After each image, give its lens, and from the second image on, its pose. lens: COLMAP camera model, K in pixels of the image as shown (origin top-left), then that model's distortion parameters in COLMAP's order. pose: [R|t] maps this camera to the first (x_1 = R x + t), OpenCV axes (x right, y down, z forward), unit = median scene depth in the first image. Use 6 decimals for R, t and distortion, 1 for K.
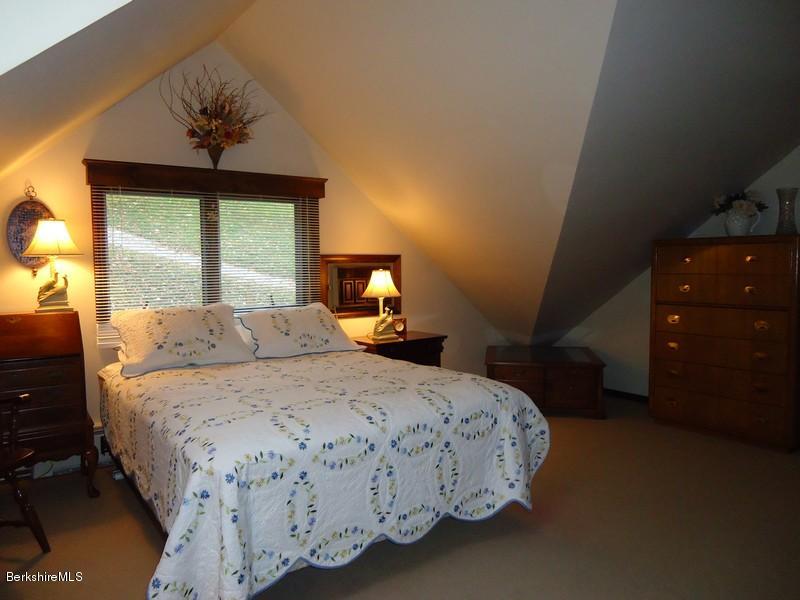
lens RADIAL K [[579.7, 0, 400.5], [0, 579.7, 300.2], [0, 0, 1]] dist [-0.007884, 0.002523]
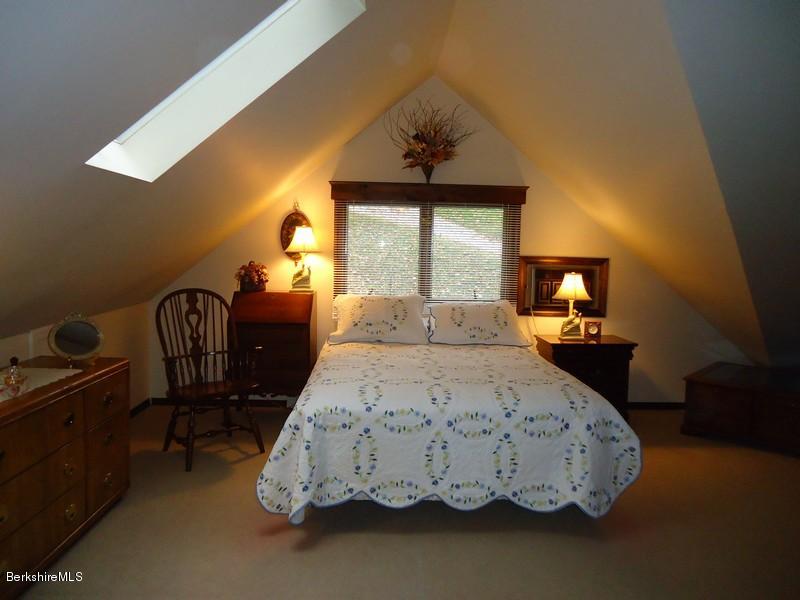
lens RADIAL K [[579.7, 0, 398.0], [0, 579.7, 299.1], [0, 0, 1]] dist [-0.007884, 0.002523]
pose [[0.833540, 0.079300, -0.546738, 0.371460], [-0.067185, 0.996850, 0.042157, -0.038739], [0.548359, 0.001593, 0.836242, -0.050513]]
